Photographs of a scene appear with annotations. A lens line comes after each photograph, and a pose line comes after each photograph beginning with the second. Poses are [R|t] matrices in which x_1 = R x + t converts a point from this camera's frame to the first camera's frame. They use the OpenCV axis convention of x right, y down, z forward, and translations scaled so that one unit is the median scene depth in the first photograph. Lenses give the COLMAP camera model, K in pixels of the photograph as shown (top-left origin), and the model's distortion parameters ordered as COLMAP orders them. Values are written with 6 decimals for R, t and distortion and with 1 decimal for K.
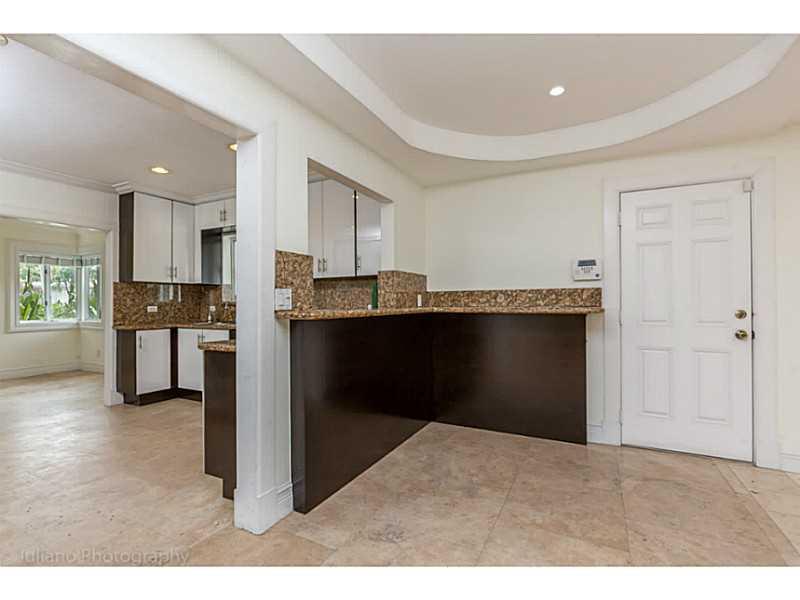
lens RADIAL K [[388.8, 0, 402.0], [0, 388.8, 300.1], [0, 0, 1]] dist [0.001646, 0.000201]
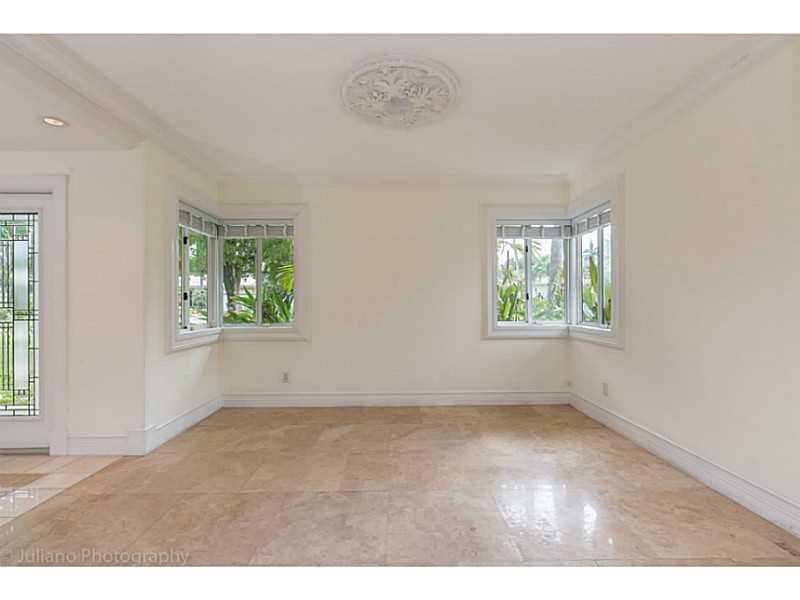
lens RADIAL K [[359.3, 0, 399.8], [0, 359.3, 299.4], [0, 0, 1]] dist [0.000170, -0.000033]
pose [[0.483335, 0.000787, -0.875435, -0.465188], [0.008679, 0.999946, 0.005691, 0.007344], [0.875392, -0.010349, 0.483302, 0.495278]]
